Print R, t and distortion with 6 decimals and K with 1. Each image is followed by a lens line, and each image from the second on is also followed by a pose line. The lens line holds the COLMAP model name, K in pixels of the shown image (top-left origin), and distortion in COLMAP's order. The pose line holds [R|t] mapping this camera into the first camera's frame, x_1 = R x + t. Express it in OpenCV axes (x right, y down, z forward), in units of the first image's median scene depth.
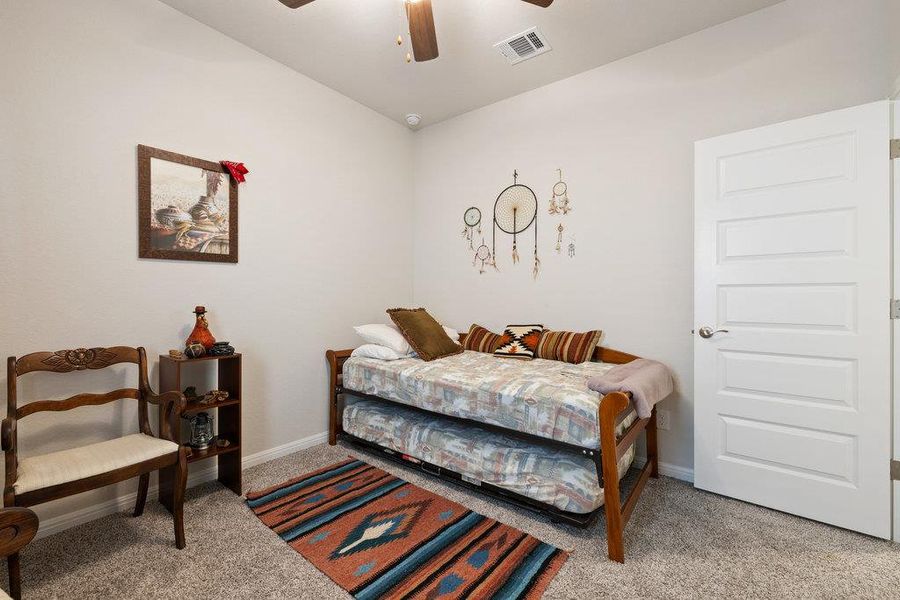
lens RADIAL K [[380.0, 0, 450.0], [0, 380.0, 300.0], [0, 0, 1]] dist [0.000641, -0.000014]
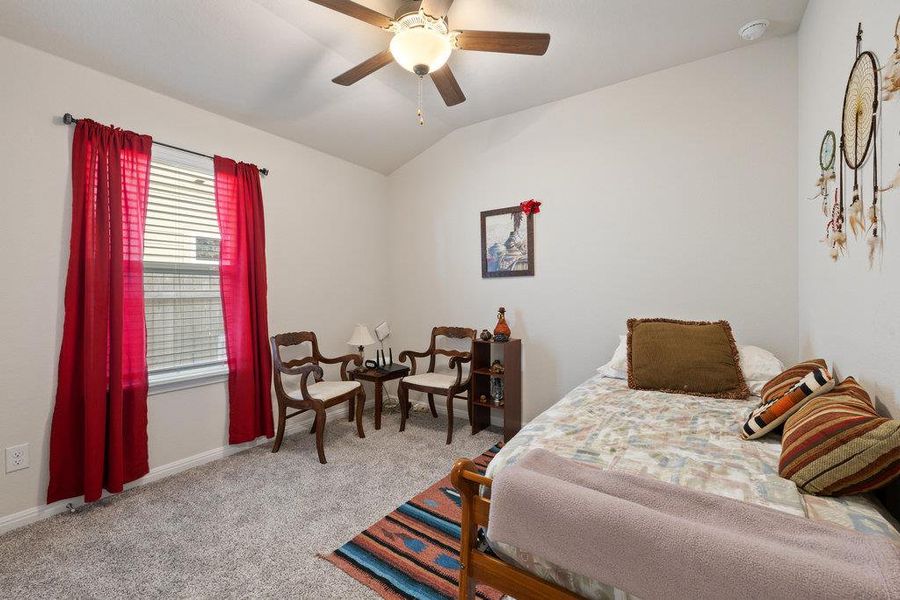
lens RADIAL K [[380.0, 0, 450.0], [0, 380.0, 300.0], [0, 0, 1]] dist [0.000641, -0.000014]
pose [[0.064706, 0.012189, -0.997830, 0.797136], [-0.010886, 0.999875, 0.011508, -0.027650], [0.997845, 0.010118, 0.064830, 0.683791]]
